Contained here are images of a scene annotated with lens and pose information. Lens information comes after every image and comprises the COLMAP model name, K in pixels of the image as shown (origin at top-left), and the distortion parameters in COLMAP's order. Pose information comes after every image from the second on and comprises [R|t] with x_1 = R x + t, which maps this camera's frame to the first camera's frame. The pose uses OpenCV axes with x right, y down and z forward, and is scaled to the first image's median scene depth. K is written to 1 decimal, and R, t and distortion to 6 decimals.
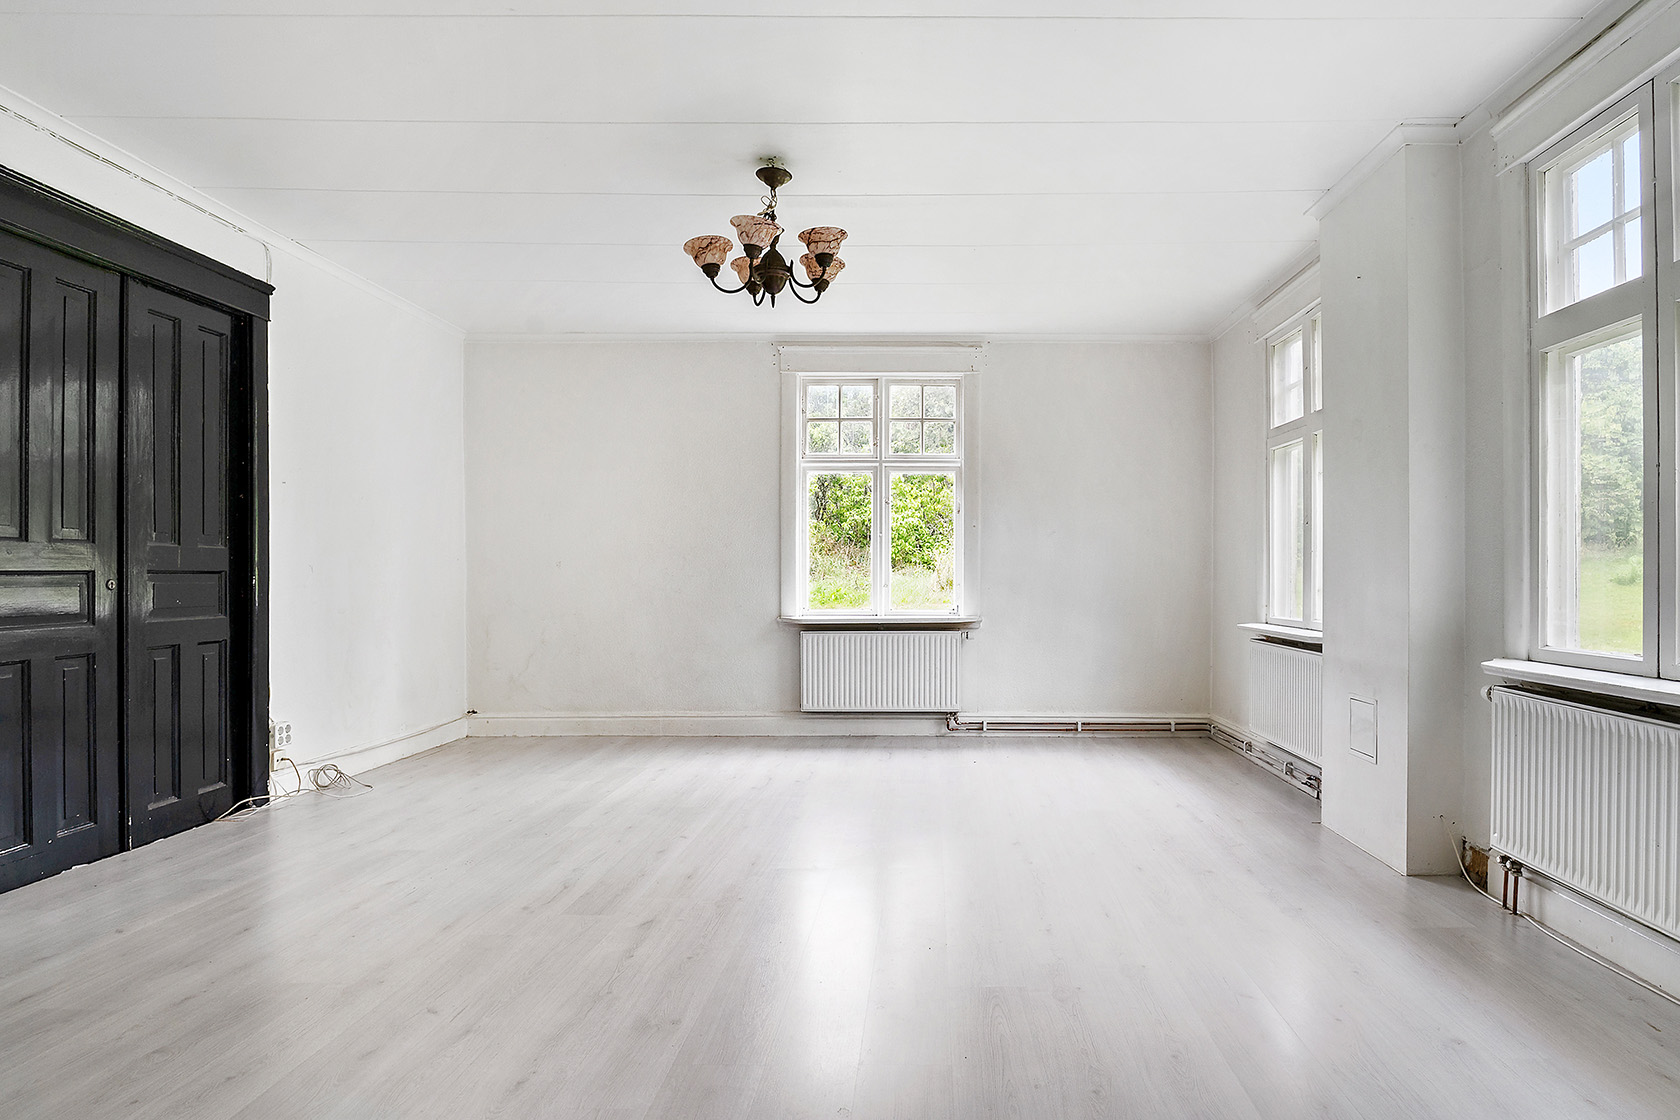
lens RADIAL K [[924.0, 0, 846.4], [0, 924.0, 569.7], [0, 0, 1]] dist [-0.007345, -0.000501]
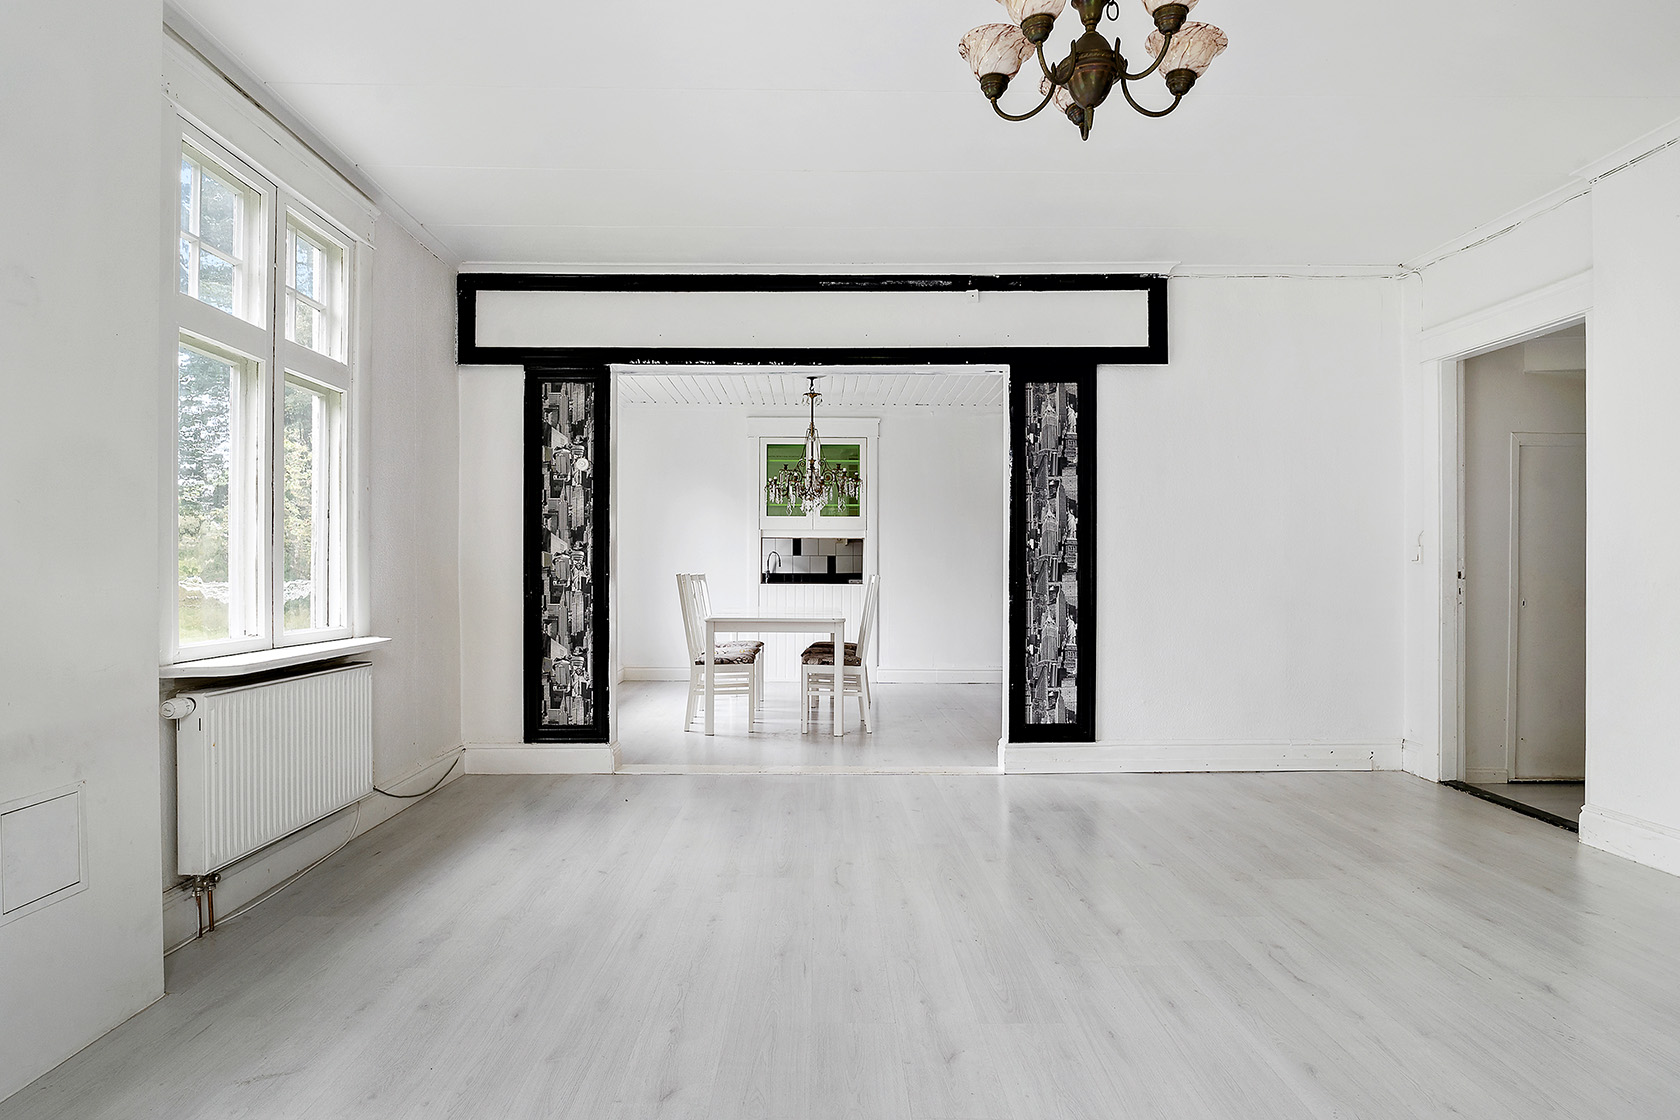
lens RADIAL K [[924.0, 0, 839.0], [0, 924.0, 571.5], [0, 0, 1]] dist [-0.007345, -0.000501]
pose [[-0.993568, -0.002393, -0.113208, 0.178515], [-0.001950, 0.999990, -0.004024, 0.007264], [0.113217, -0.003778, -0.993563, 1.847166]]
